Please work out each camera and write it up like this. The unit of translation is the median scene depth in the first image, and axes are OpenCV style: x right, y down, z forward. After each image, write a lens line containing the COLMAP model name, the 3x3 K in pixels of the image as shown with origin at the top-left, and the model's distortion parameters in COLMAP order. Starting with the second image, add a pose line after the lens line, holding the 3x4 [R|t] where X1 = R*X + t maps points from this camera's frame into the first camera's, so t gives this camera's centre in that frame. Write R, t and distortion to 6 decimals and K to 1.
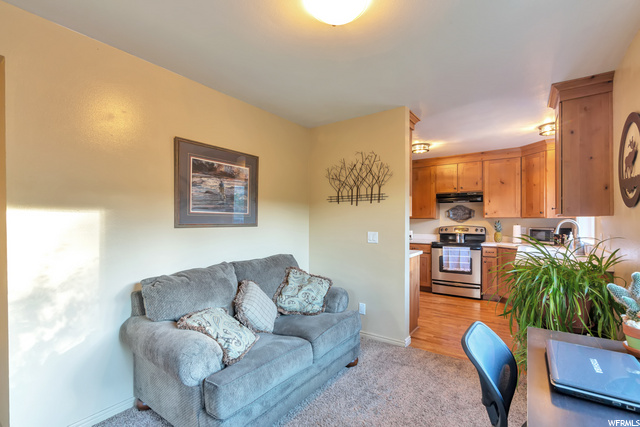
lens RADIAL K [[292.0, 0, 321.3], [0, 292.0, 218.5], [0, 0, 1]] dist [-0.002811, 0.001706]
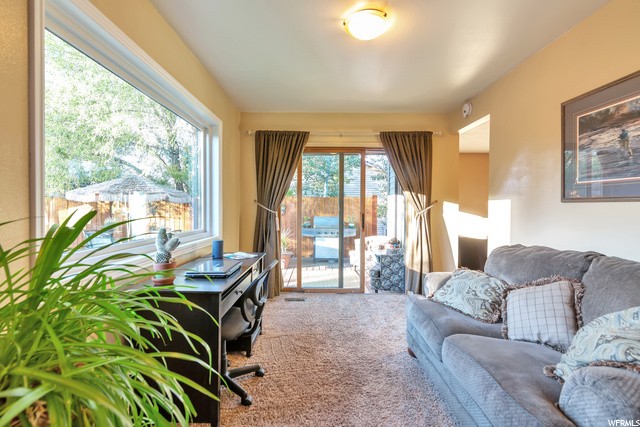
lens RADIAL K [[292.0, 0, 319.9], [0, 292.0, 209.4], [0, 0, 1]] dist [-0.002811, 0.001706]
pose [[-0.813632, 0.008805, -0.581314, 0.603686], [0.006149, 0.999960, 0.006540, 0.040659], [0.581348, 0.001747, -0.813653, 1.190293]]
